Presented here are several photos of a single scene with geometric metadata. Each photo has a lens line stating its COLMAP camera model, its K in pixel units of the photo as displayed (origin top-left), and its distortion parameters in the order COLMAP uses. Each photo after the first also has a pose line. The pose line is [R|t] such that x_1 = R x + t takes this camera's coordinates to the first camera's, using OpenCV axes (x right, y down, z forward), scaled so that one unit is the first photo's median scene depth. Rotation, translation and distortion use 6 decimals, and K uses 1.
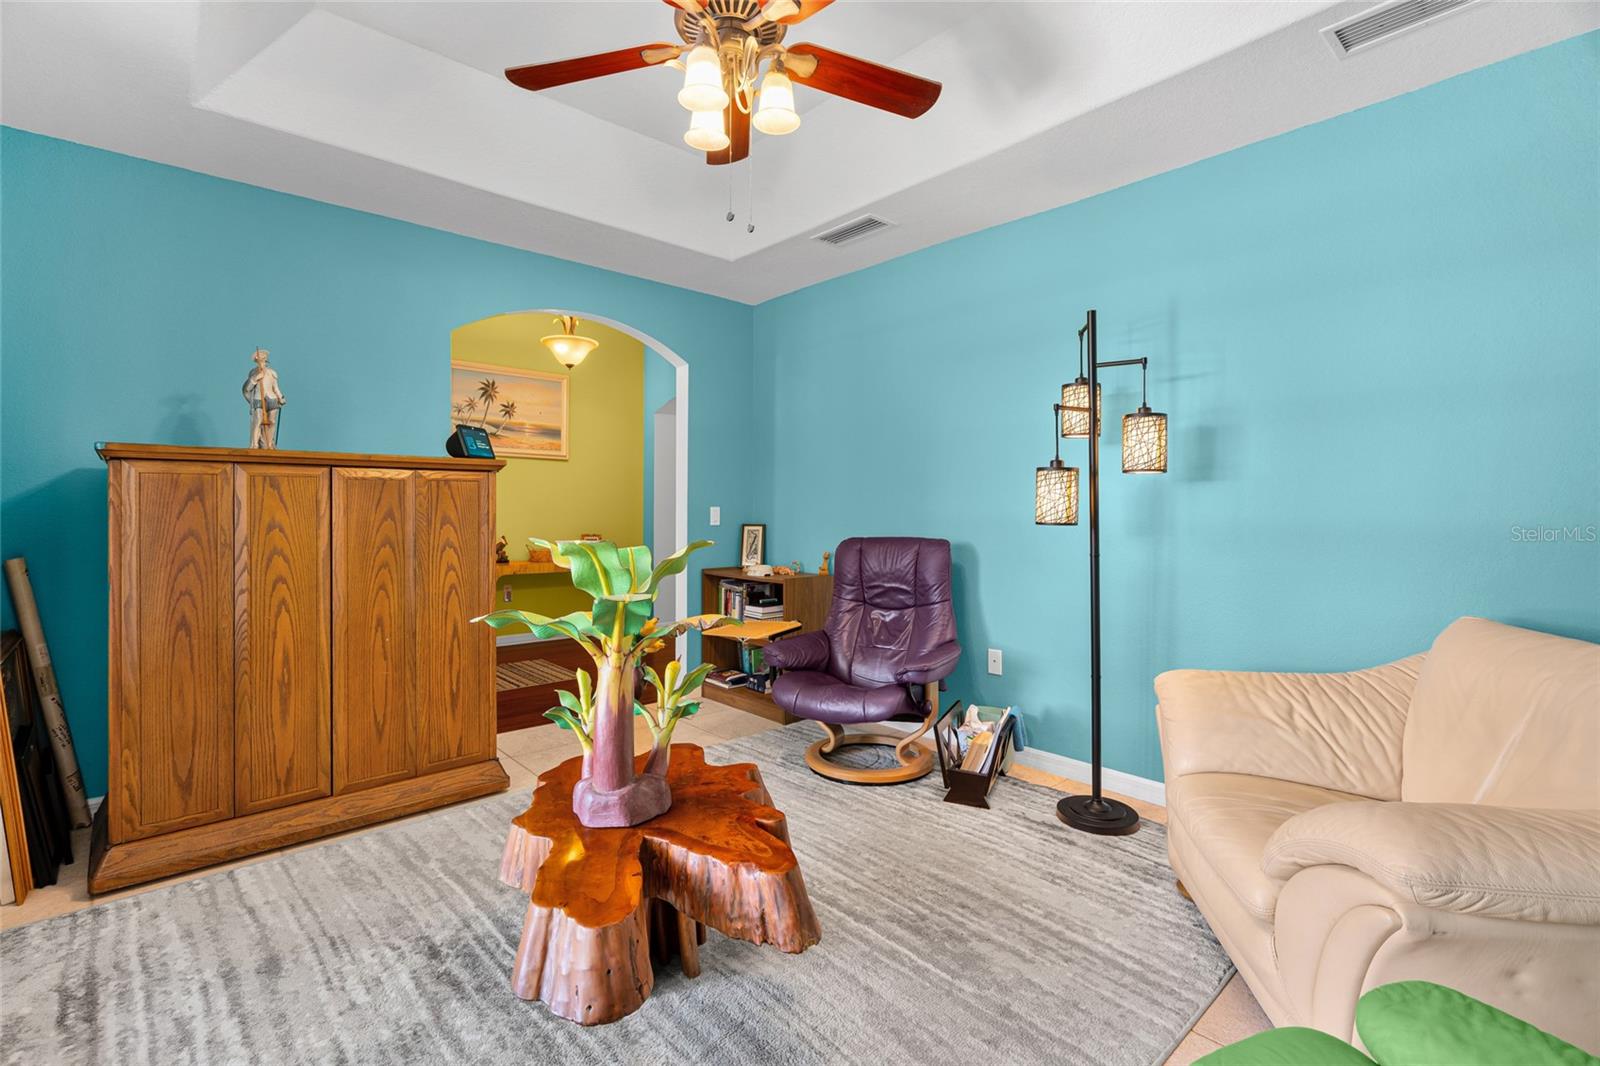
lens RADIAL K [[734.7, 0, 795.5], [0, 734.7, 507.9], [0, 0, 1]] dist [-0.002016, 0.000249]
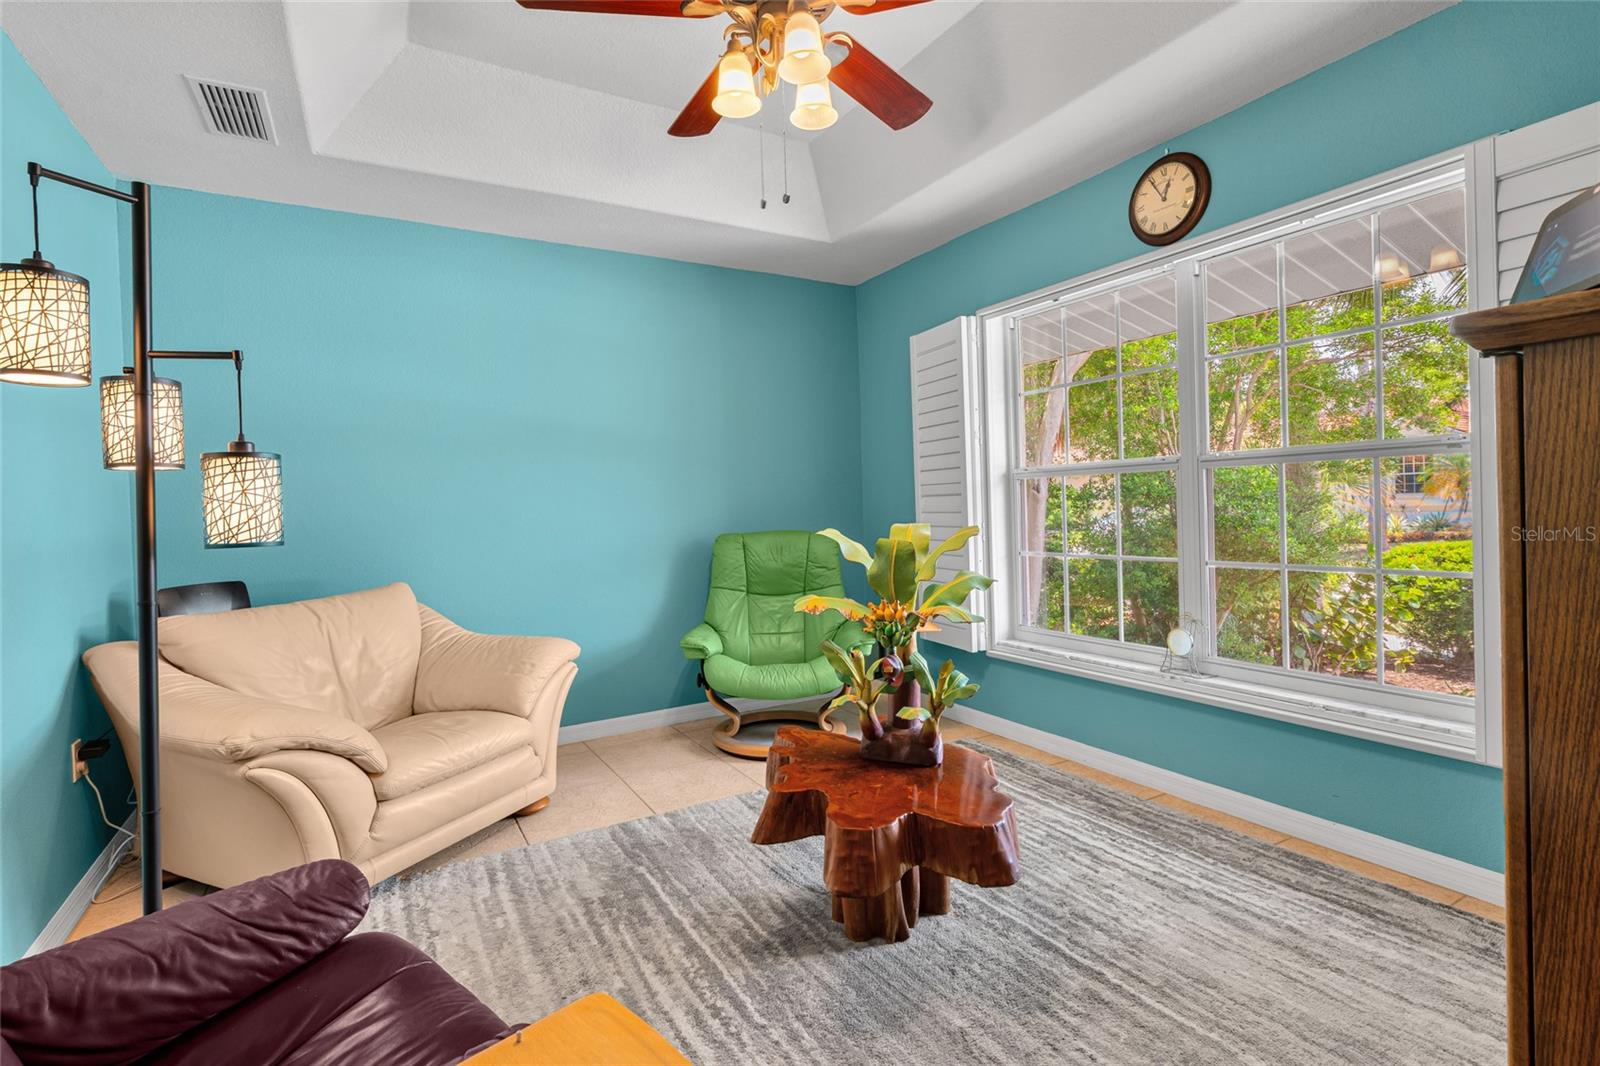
lens RADIAL K [[734.7, 0, 795.5], [0, 734.7, 507.9], [0, 0, 1]] dist [-0.002016, 0.000249]
pose [[-0.976586, 0.025703, 0.213585, -0.309896], [0.027356, 0.999614, 0.004784, 0.000485], [-0.213380, 0.010515, -0.976913, 2.035142]]
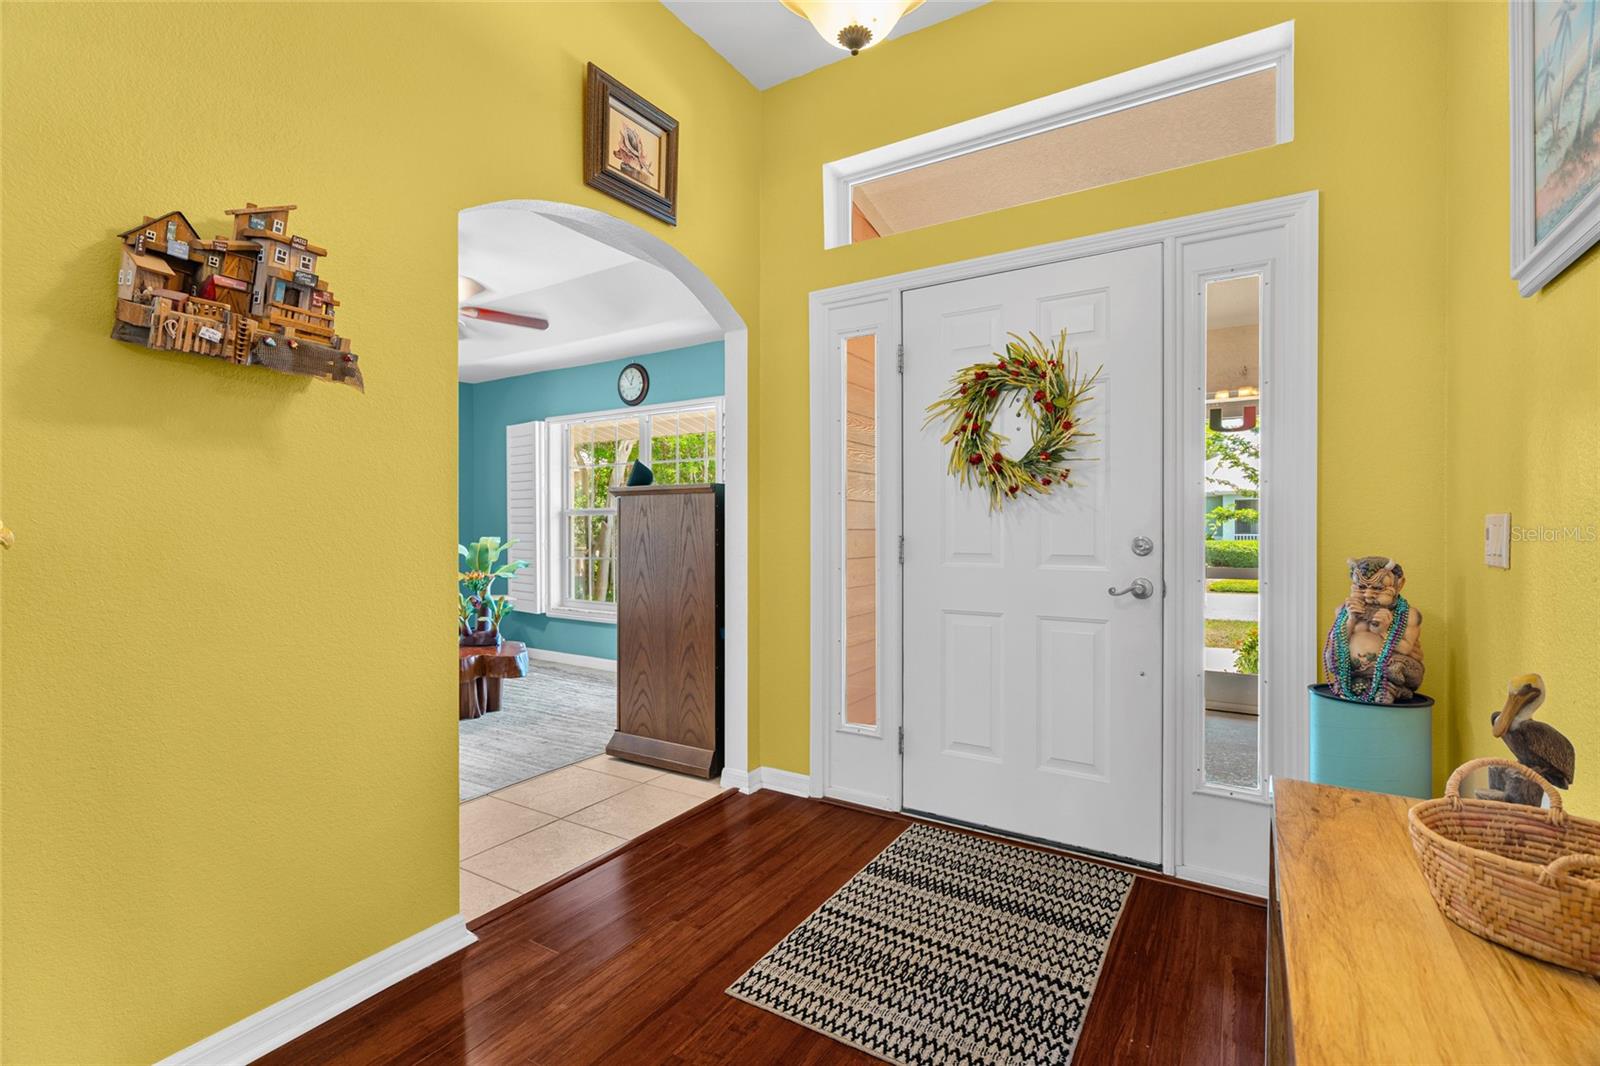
lens RADIAL K [[733.5, 0, 788.5], [0, 733.5, 511.7], [0, 0, 1]] dist [-0.003561, -0.000308]
pose [[-0.965934, -0.000804, -0.258785, -0.565097], [0.003472, 0.999865, -0.016065, -0.007041], [0.258763, -0.016416, -0.965801, 3.474514]]
